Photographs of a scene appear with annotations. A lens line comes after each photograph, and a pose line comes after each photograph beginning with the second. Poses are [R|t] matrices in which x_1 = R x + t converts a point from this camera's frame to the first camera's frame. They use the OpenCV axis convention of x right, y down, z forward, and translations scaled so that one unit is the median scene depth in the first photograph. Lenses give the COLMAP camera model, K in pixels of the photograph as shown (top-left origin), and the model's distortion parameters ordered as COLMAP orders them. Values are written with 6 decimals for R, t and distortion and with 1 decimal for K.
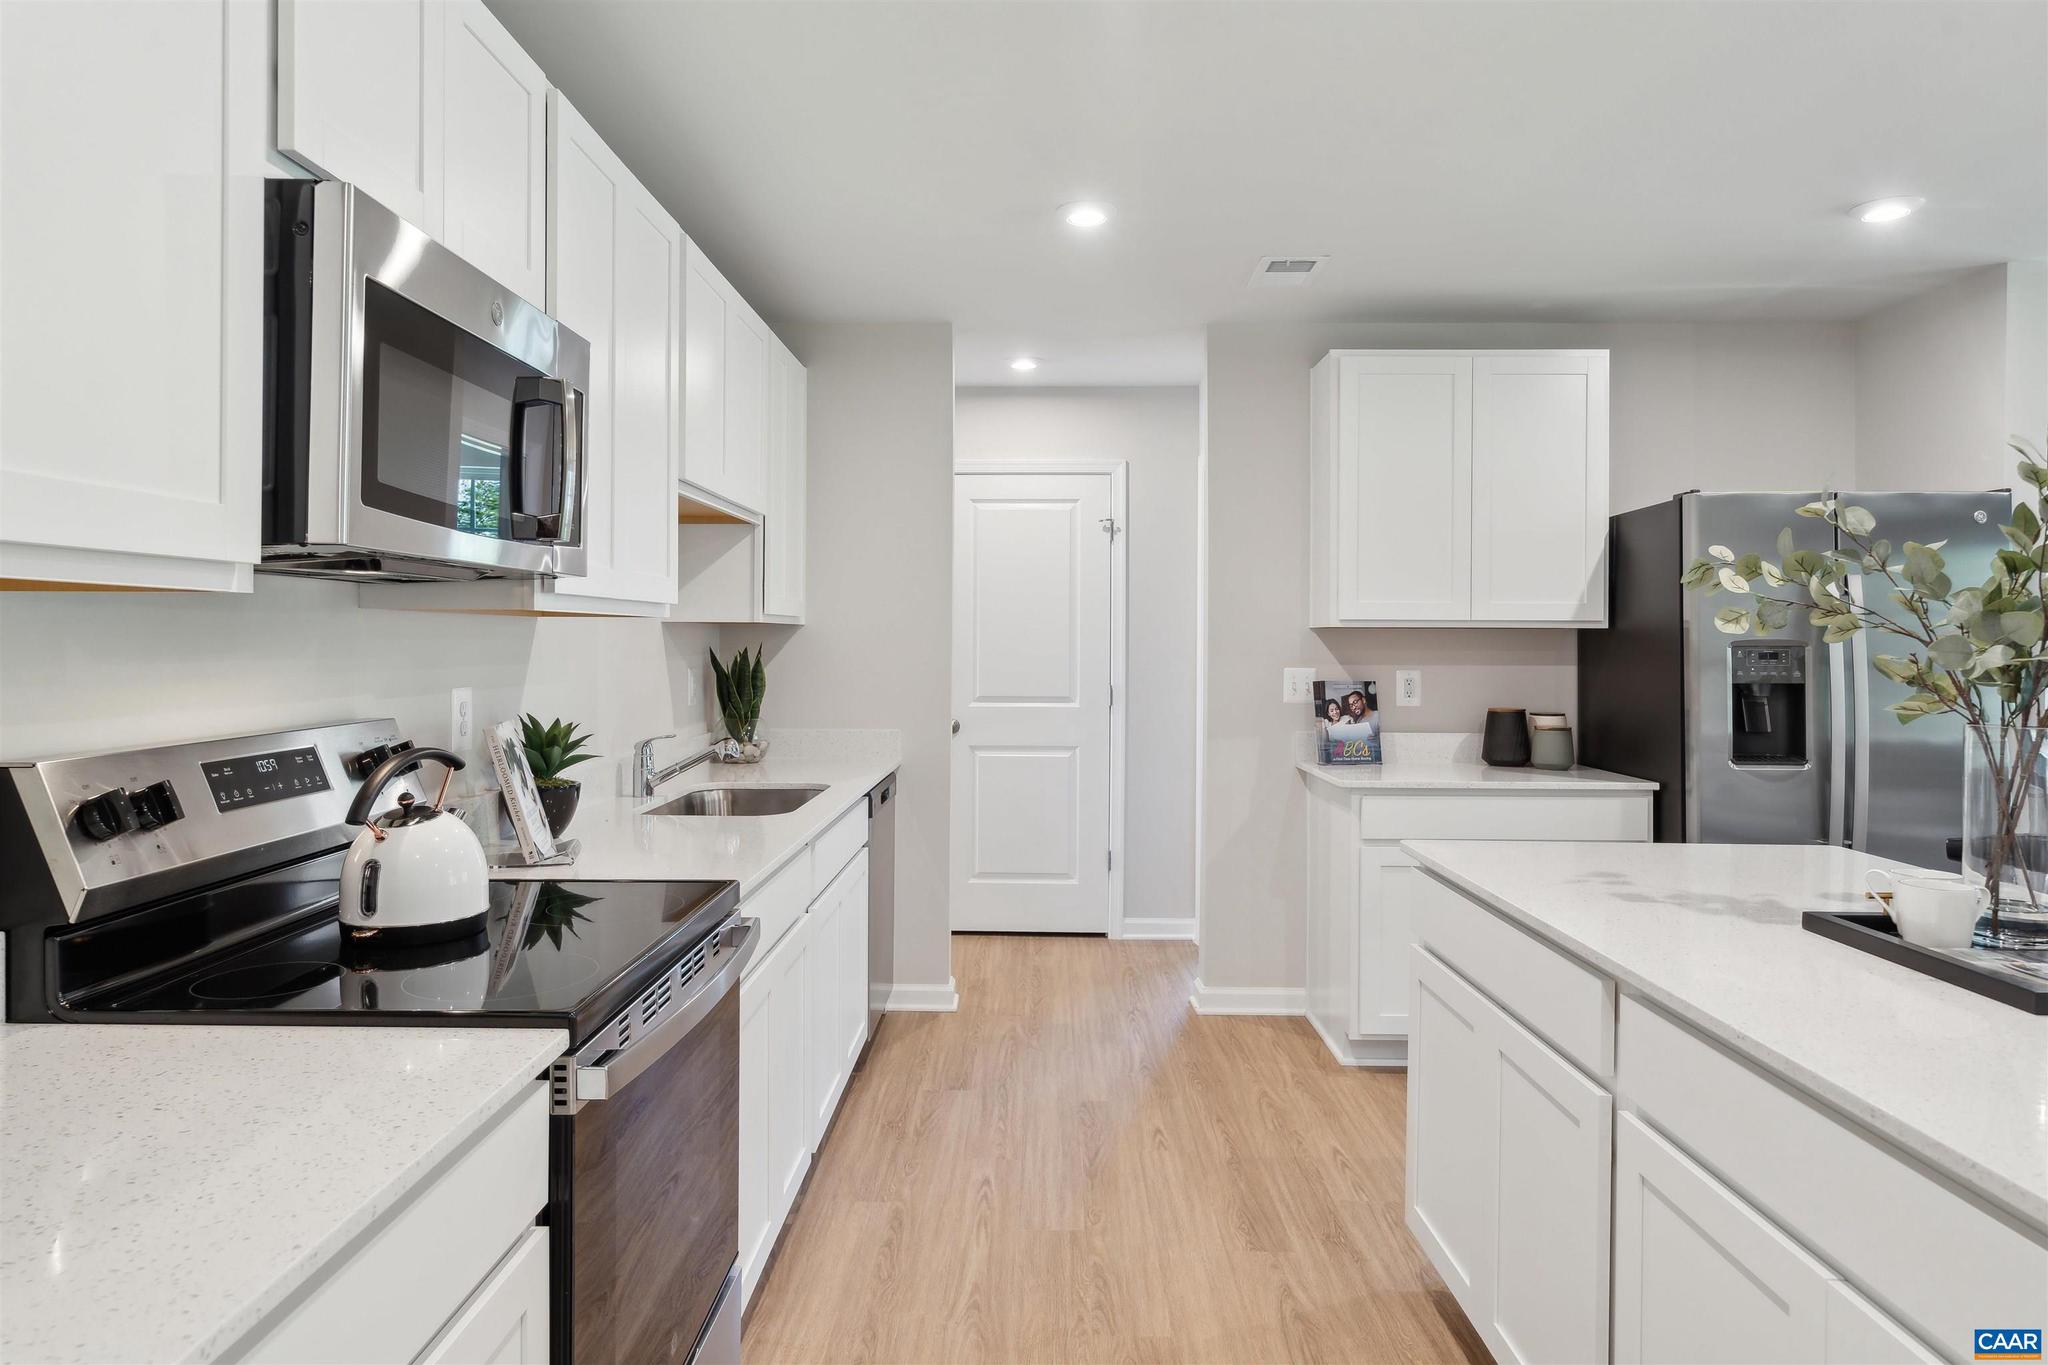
lens RADIAL K [[1255.4, 0, 1012.8], [0, 1255.4, 640.4], [0, 0, 1]] dist [0.001857, 0.000203]
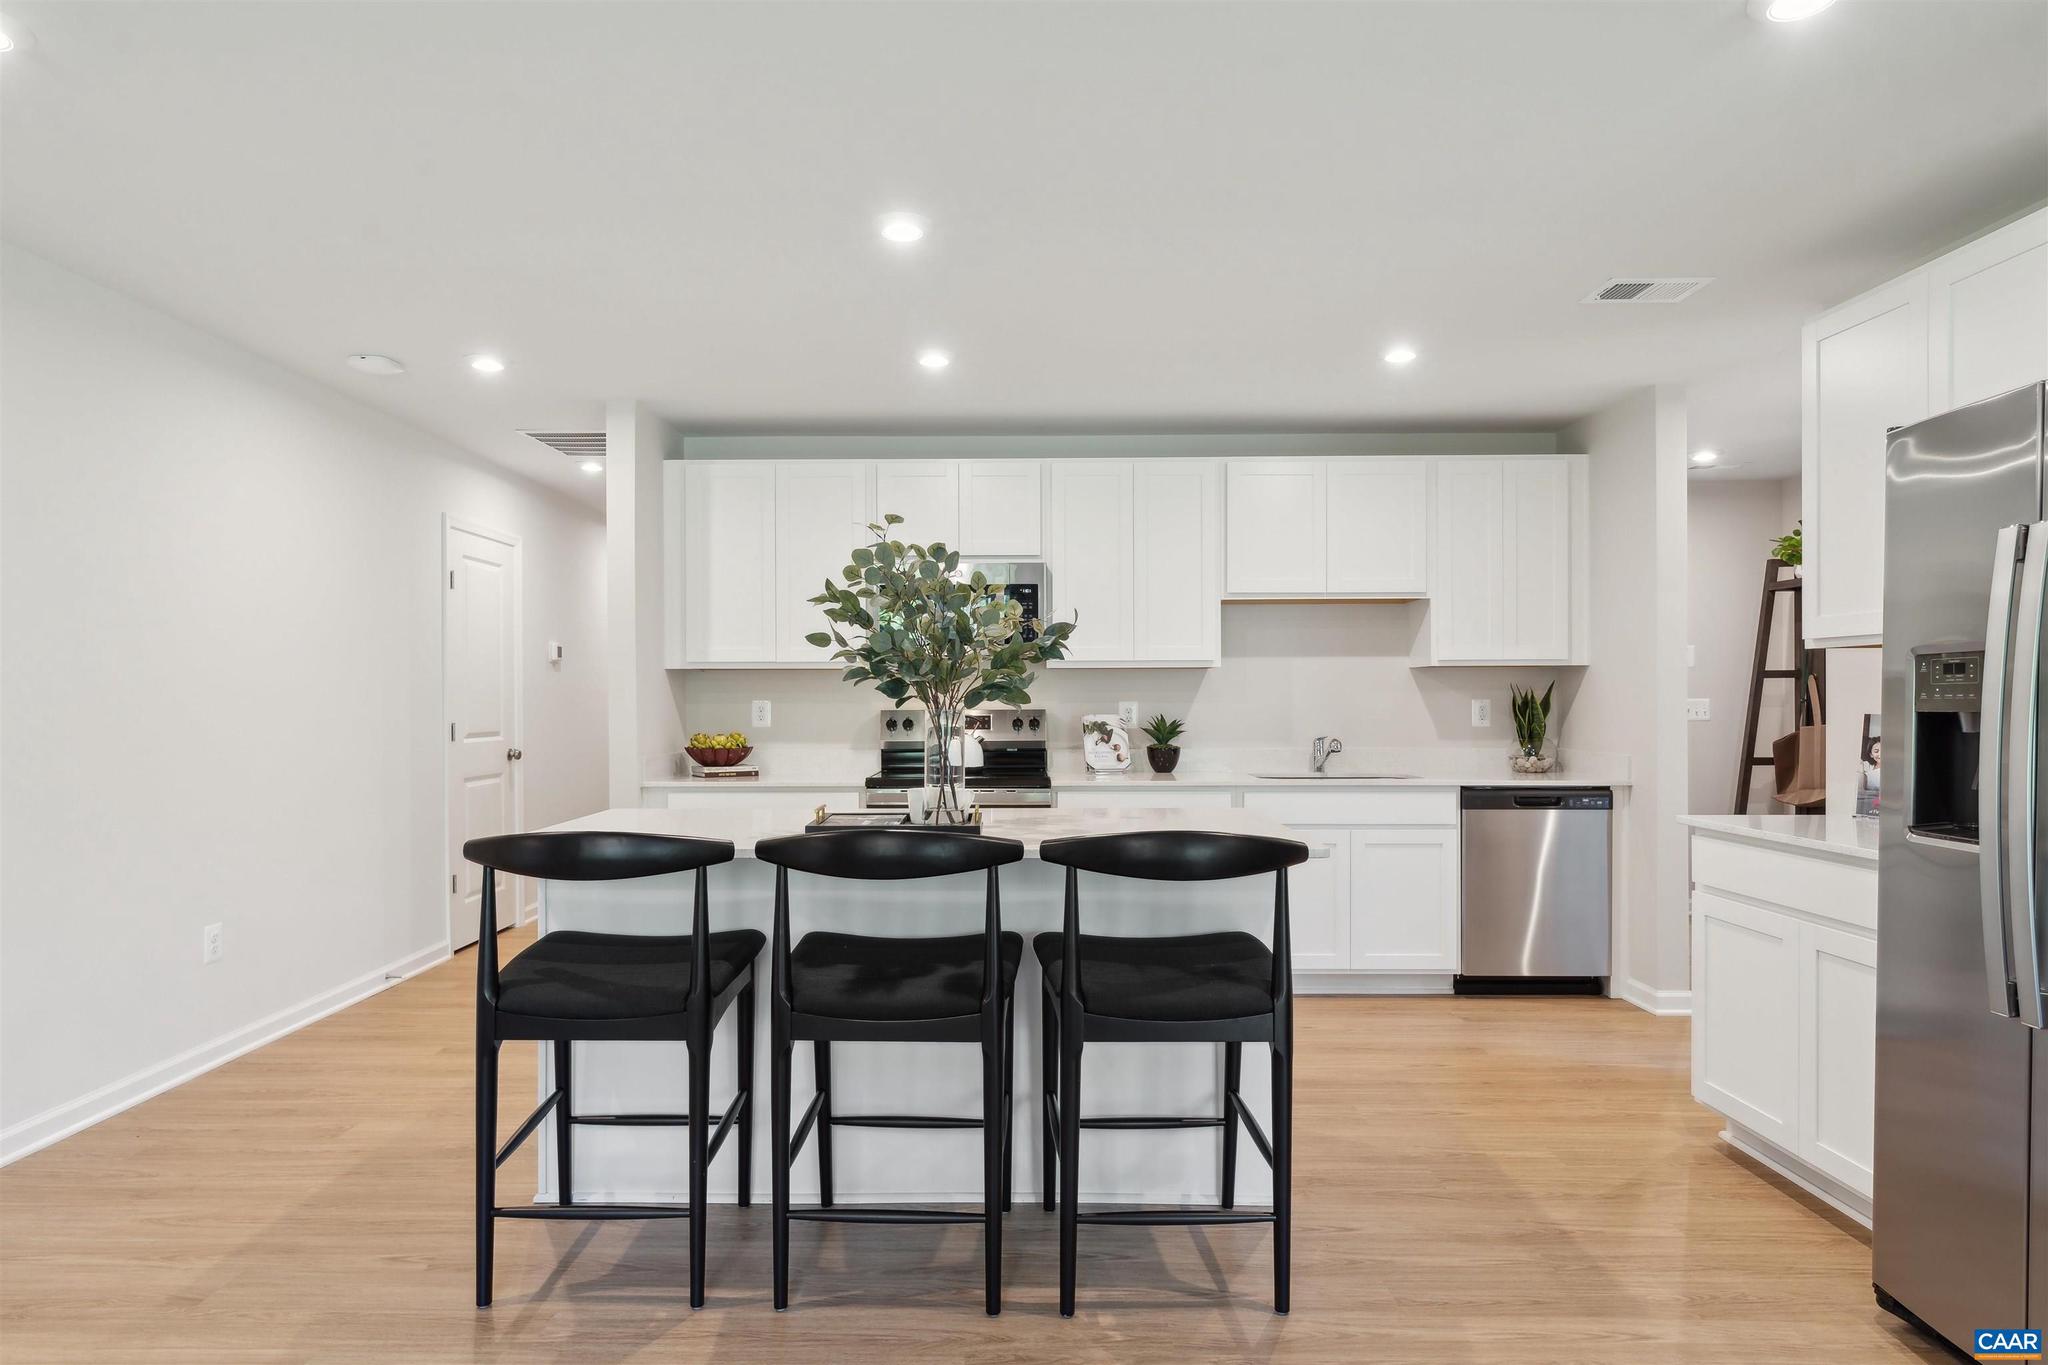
lens RADIAL K [[1159.6, 0, 1003.5], [0, 1159.6, 700.1], [0, 0, 1]] dist [-0.001819, 0.000638]
pose [[0.013800, -0.004595, -0.999894, 1.141592], [0.001645, 0.999988, -0.004573, 0.029150], [0.999903, -0.001581, 0.013807, 0.496612]]
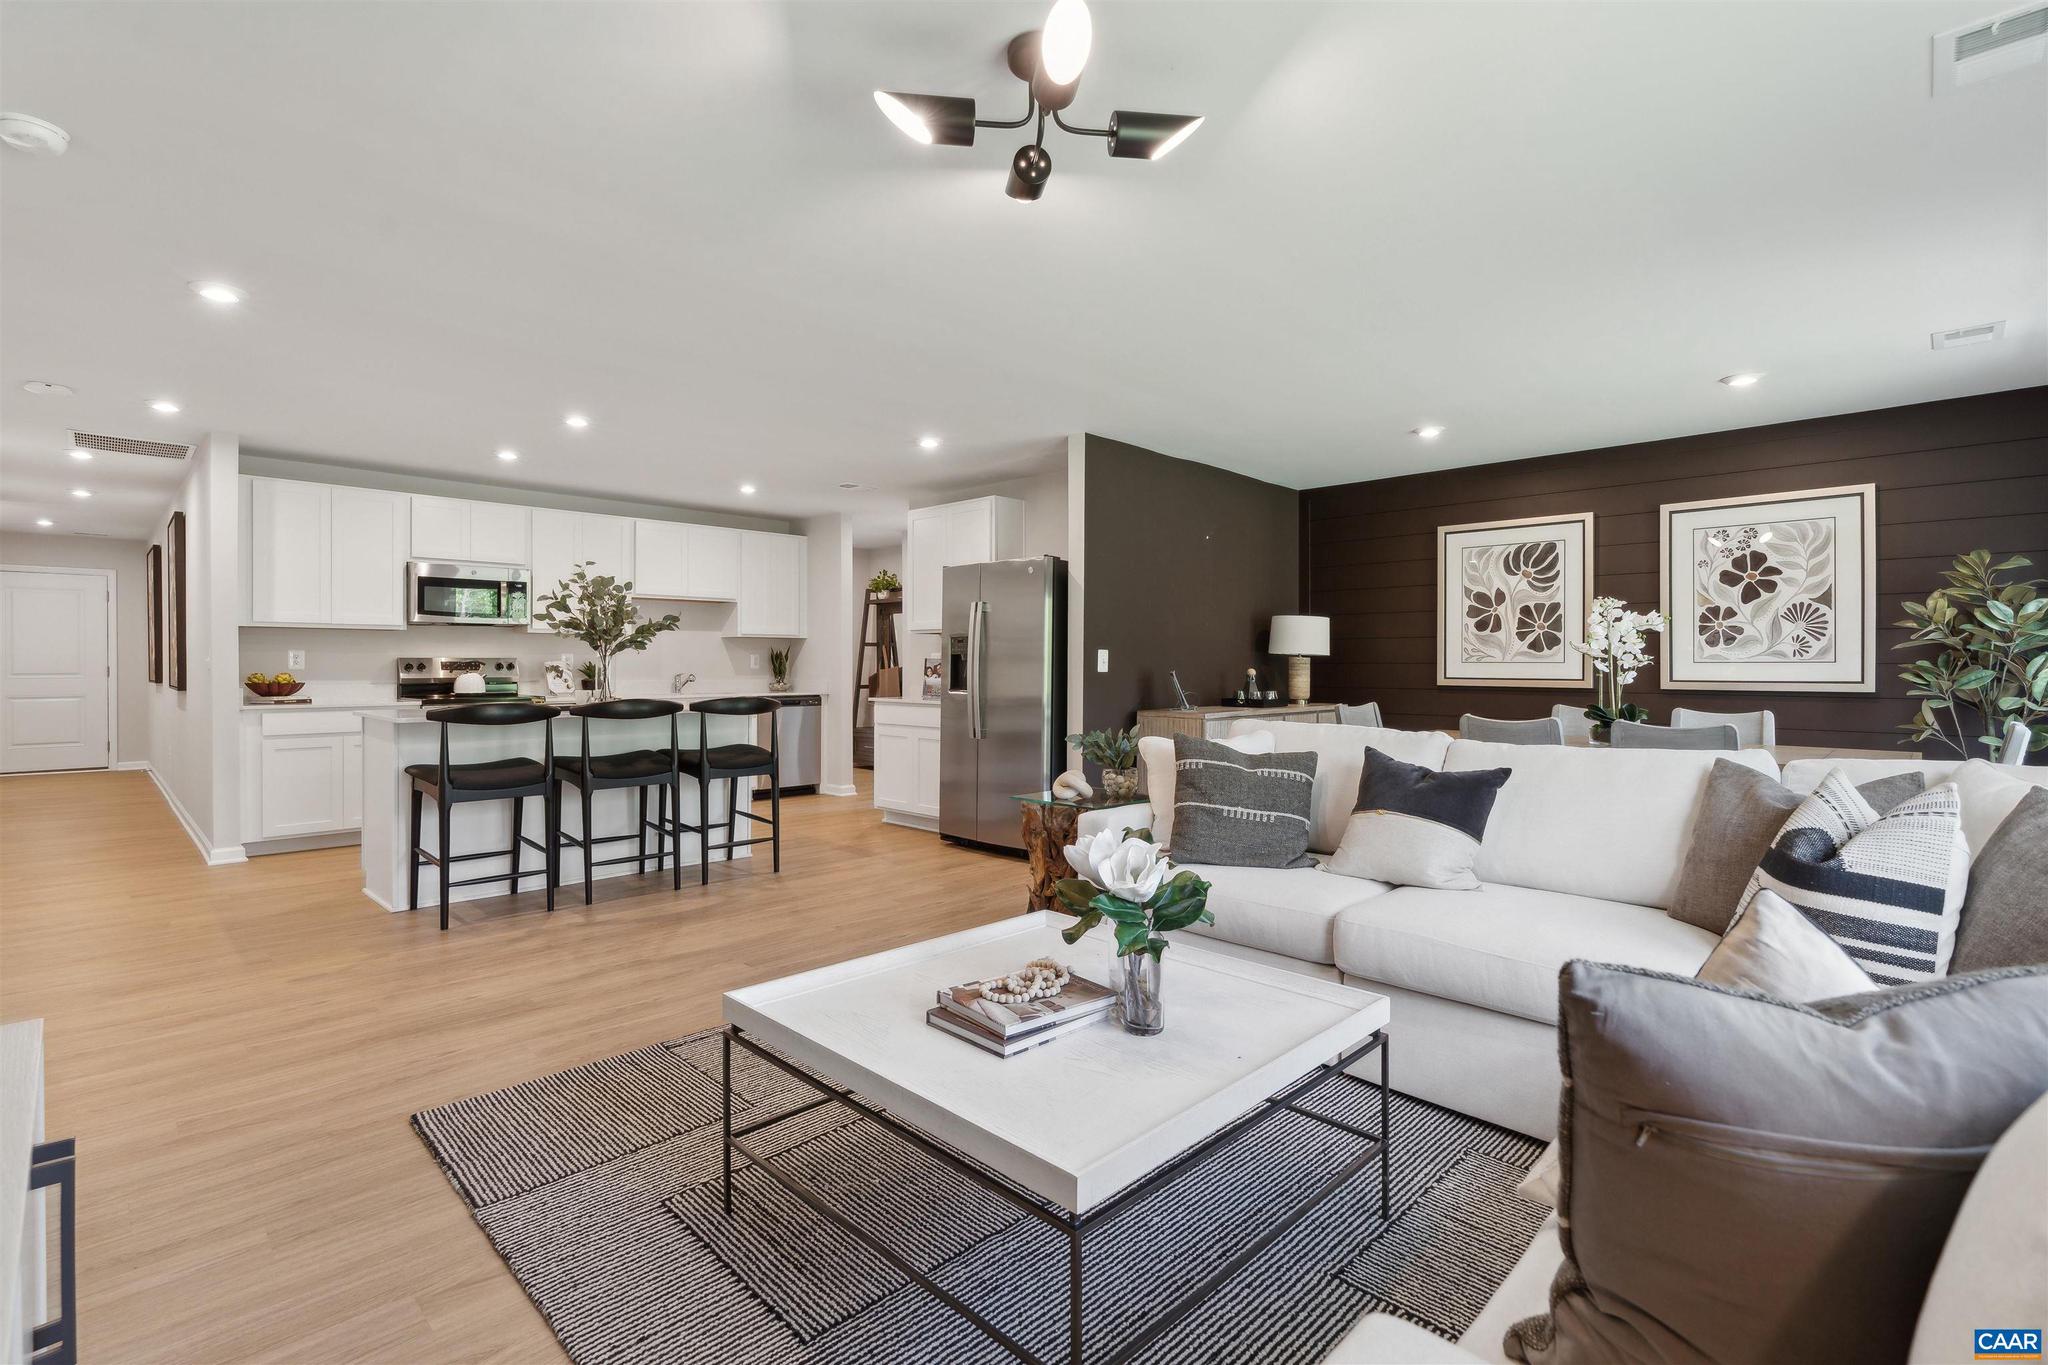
lens RADIAL K [[937.1, 0, 1006.7], [0, 937.1, 671.8], [0, 0, 1]] dist [-0.000679, 0.001228]
pose [[0.723396, 0.001298, -0.690432, 1.715133], [0.002717, 0.999985, 0.004726, 0.055612], [0.690428, -0.005295, 0.723382, -0.108003]]
